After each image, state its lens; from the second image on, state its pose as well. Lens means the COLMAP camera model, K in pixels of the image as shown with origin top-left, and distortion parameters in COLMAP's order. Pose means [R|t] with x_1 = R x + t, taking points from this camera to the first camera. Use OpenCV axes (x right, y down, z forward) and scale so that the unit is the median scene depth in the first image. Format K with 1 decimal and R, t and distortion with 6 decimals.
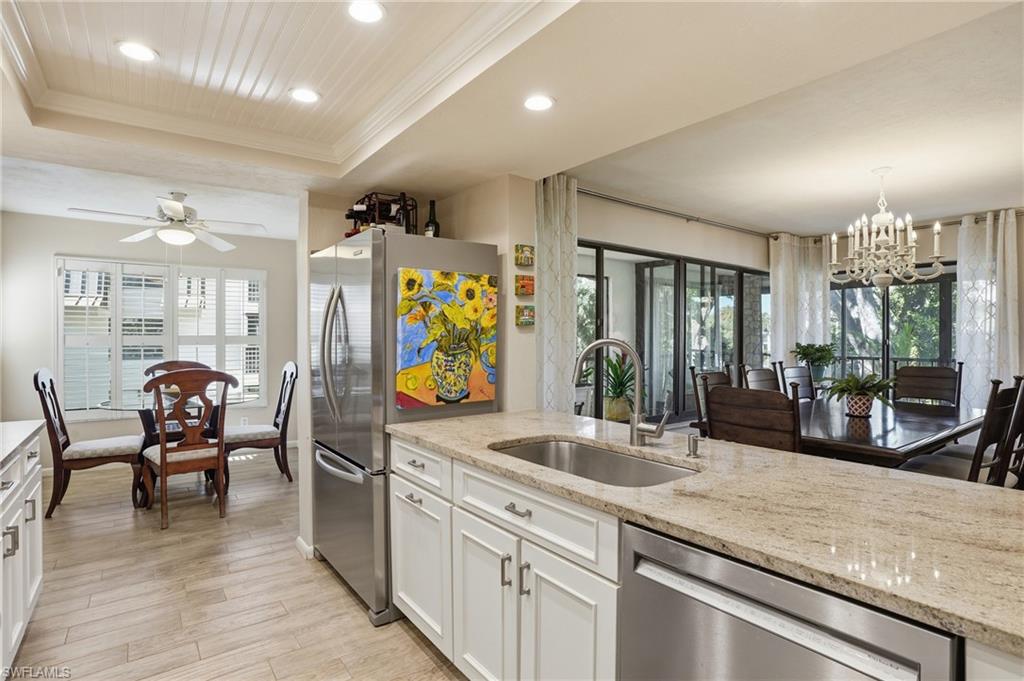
lens RADIAL K [[514.5, 0, 512.0], [0, 514.5, 340.5], [0, 0, 1]] dist [-0.034206, 0.000231]
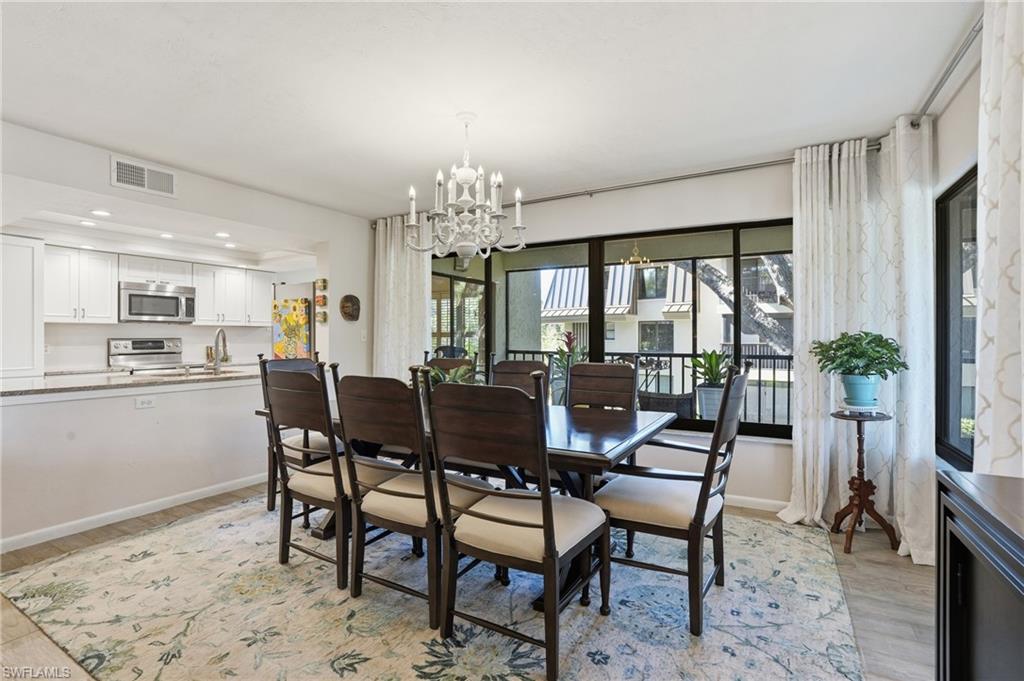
lens RADIAL K [[480.1, 0, 514.0], [0, 480.1, 343.4], [0, 0, 1]] dist [-0.073404, 0.021679]
pose [[0.395705, 0.007852, -0.918344, 1.483845], [-0.003665, 0.999969, 0.006971, 0.025246], [0.918370, 0.000608, 0.395722, 0.771973]]
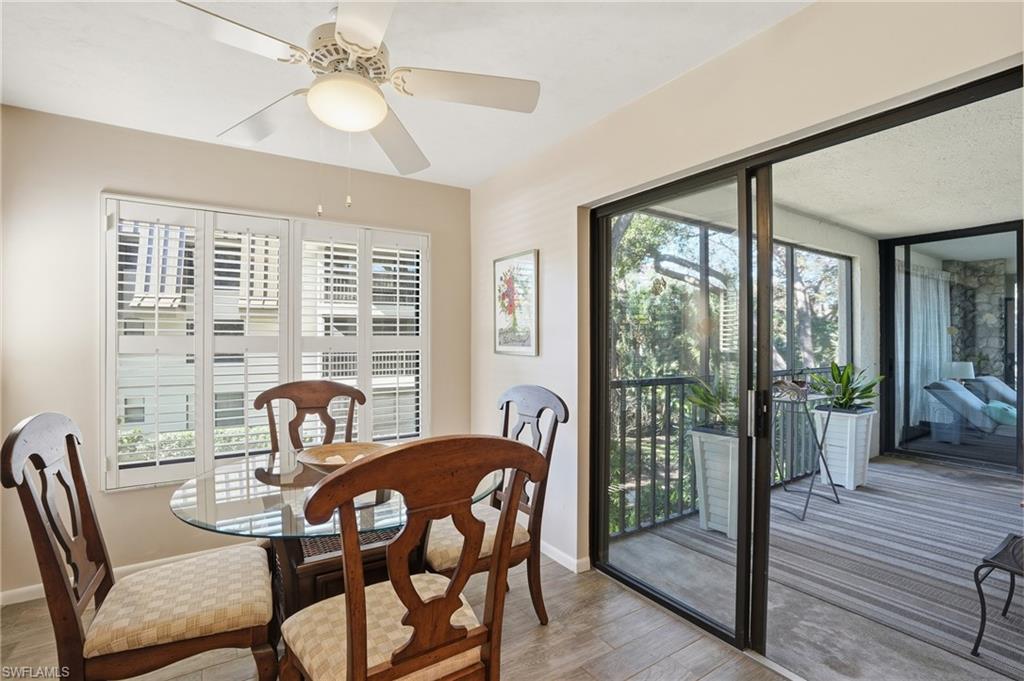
lens RADIAL K [[476.0, 0, 512.0], [0, 476.0, 340.5], [0, 0, 1]] dist [-0.072751, 0.024639]
pose [[0.996958, -0.006128, -0.077700, -0.563228], [0.005421, 0.999942, -0.009302, -0.001416], [0.077753, 0.008852, 0.996933, 0.707451]]
